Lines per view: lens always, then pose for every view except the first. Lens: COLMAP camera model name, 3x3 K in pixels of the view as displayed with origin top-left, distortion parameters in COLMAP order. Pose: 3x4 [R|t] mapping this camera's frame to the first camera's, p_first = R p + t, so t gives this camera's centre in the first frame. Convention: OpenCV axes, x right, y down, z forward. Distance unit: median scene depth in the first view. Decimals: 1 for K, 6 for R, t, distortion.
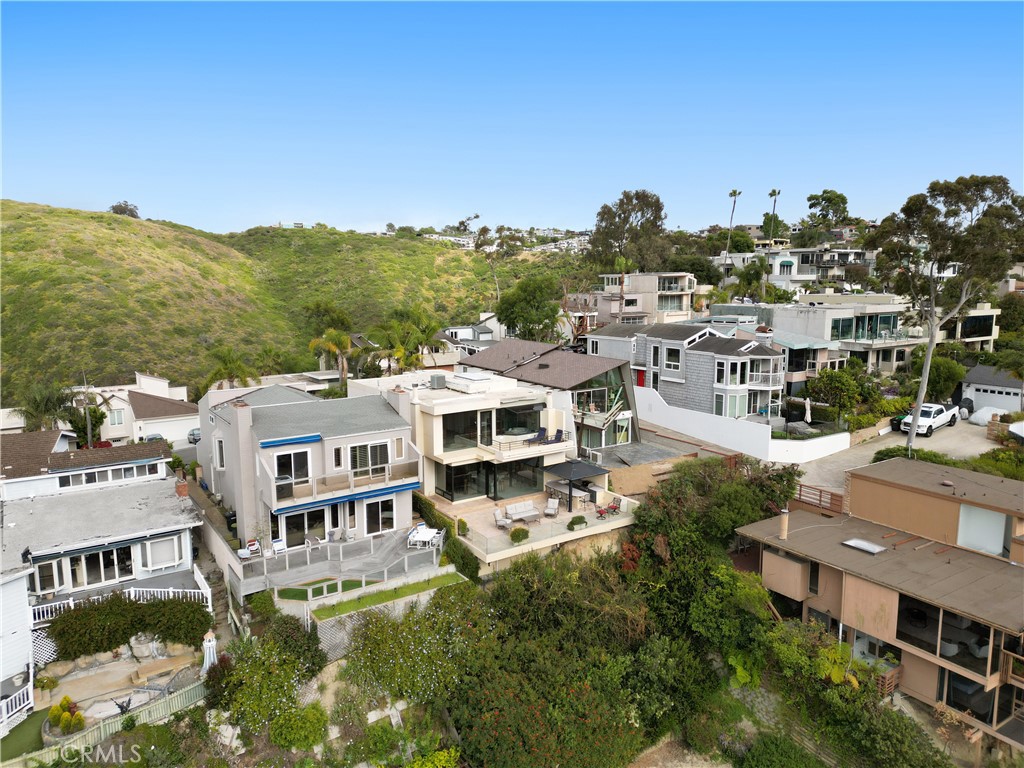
lens RADIAL K [[710.6, 0, 512.0], [0, 710.6, 384.0], [0, 0, 1]] dist [0.071597, -0.075031]
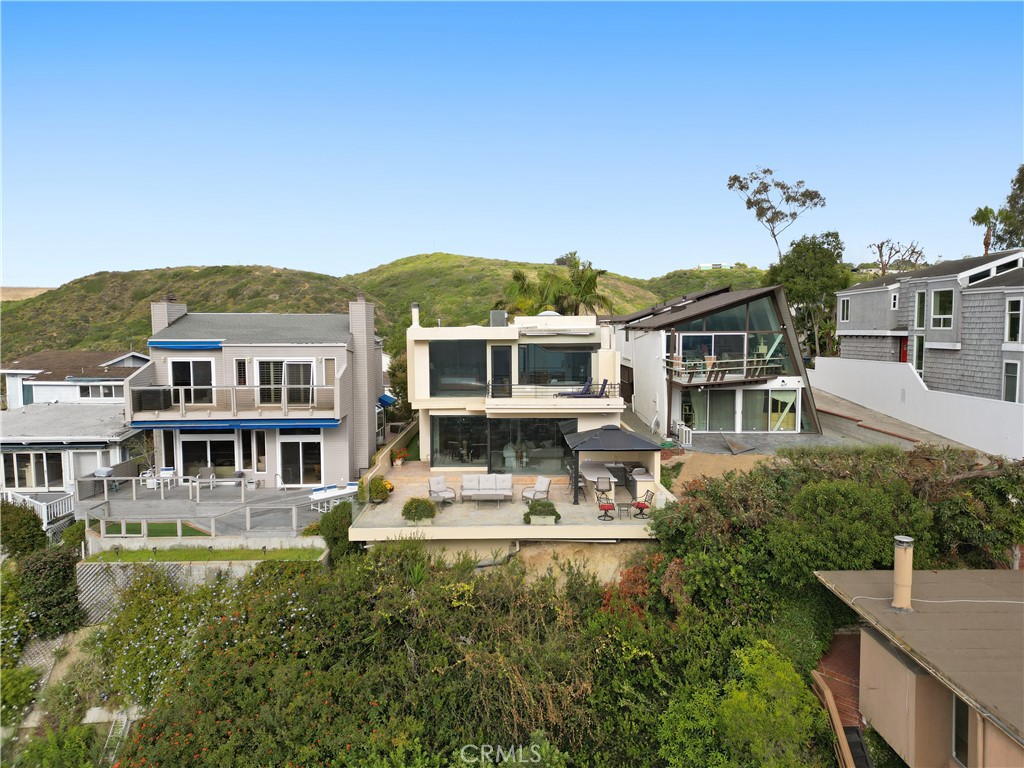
lens RADIAL K [[710.6, 0, 512.0], [0, 710.6, 384.0], [0, 0, 1]] dist [0.071597, -0.075031]
pose [[0.827182, 0.042402, -0.560332, 0.352341], [-0.082103, 0.995568, -0.045866, 0.105080], [0.555904, 0.083944, 0.826997, 0.440903]]
